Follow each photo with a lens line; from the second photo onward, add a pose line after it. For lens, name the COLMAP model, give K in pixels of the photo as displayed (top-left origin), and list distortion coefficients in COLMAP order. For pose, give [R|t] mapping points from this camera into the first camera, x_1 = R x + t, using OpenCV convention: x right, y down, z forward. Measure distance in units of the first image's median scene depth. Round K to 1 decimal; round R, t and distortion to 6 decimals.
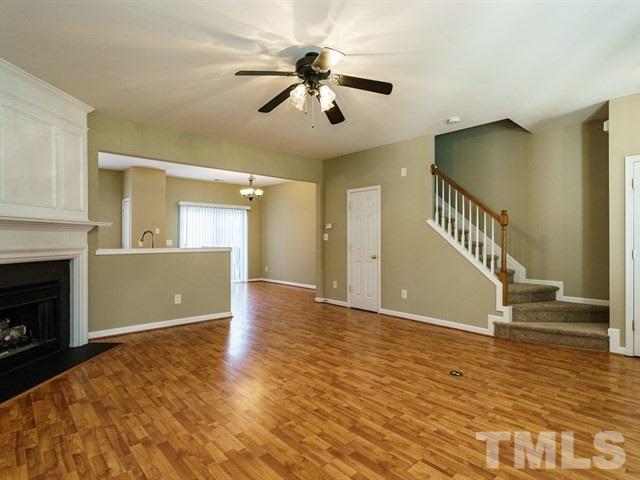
lens RADIAL K [[346.1, 0, 316.7], [0, 346.1, 235.4], [0, 0, 1]] dist [0.000650, 0.002546]
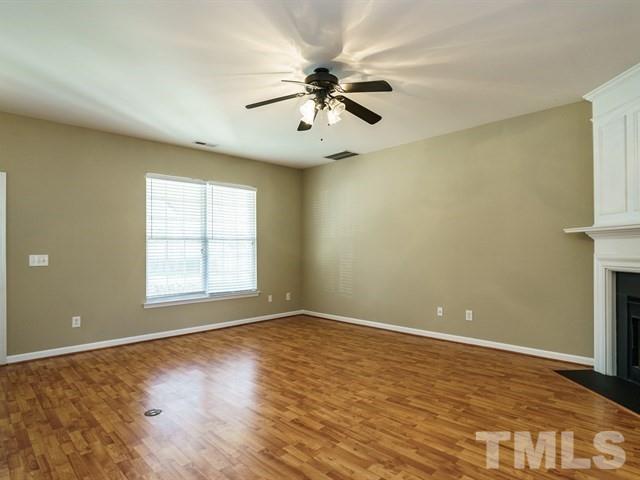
lens RADIAL K [[365.4, 0, 312.9], [0, 365.4, 243.5], [0, 0, 1]] dist [0.000808, 0.000380]
pose [[-0.999588, 0.005147, -0.028222, 0.038074], [0.006022, 0.999502, -0.030975, 0.022372], [0.028048, -0.031132, -0.999122, 1.685090]]
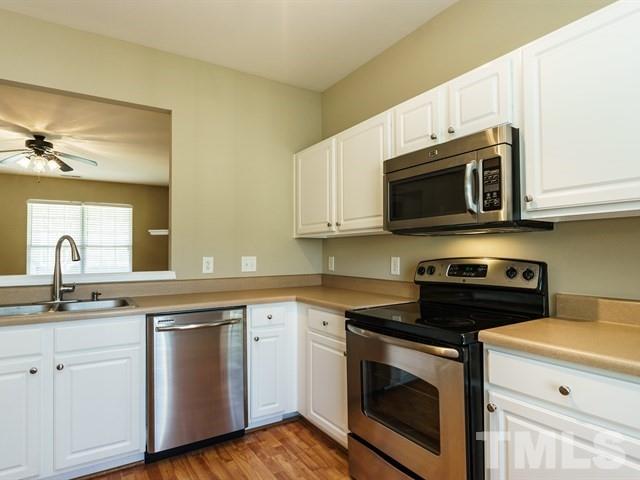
lens RADIAL K [[365.4, 0, 318.1], [0, 365.4, 243.9], [0, 0, 1]] dist [0.000808, 0.000380]
pose [[-0.985537, 0.012832, 0.168973, -1.220803], [0.006648, 0.999289, -0.037112, 0.021630], [-0.169329, -0.035452, -0.984922, 1.921495]]
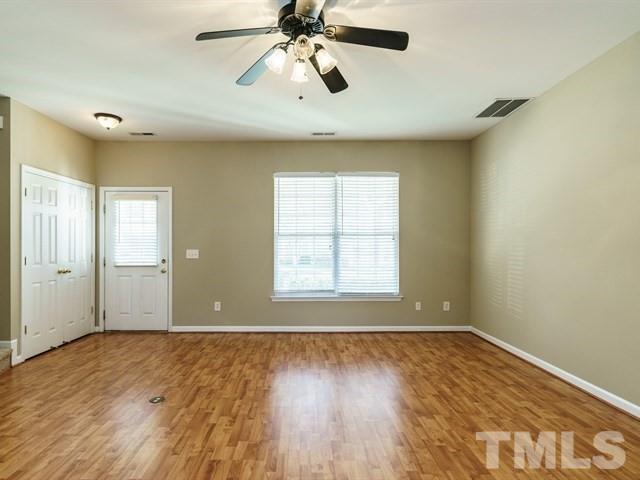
lens RADIAL K [[365.4, 0, 304.9], [0, 365.4, 247.7], [0, 0, 1]] dist [0.000808, 0.000380]
pose [[-0.744931, -0.003745, 0.667131, -0.442528], [-0.009266, 0.999946, -0.004734, 0.011396], [-0.667077, -0.009709, -0.744925, 1.284302]]
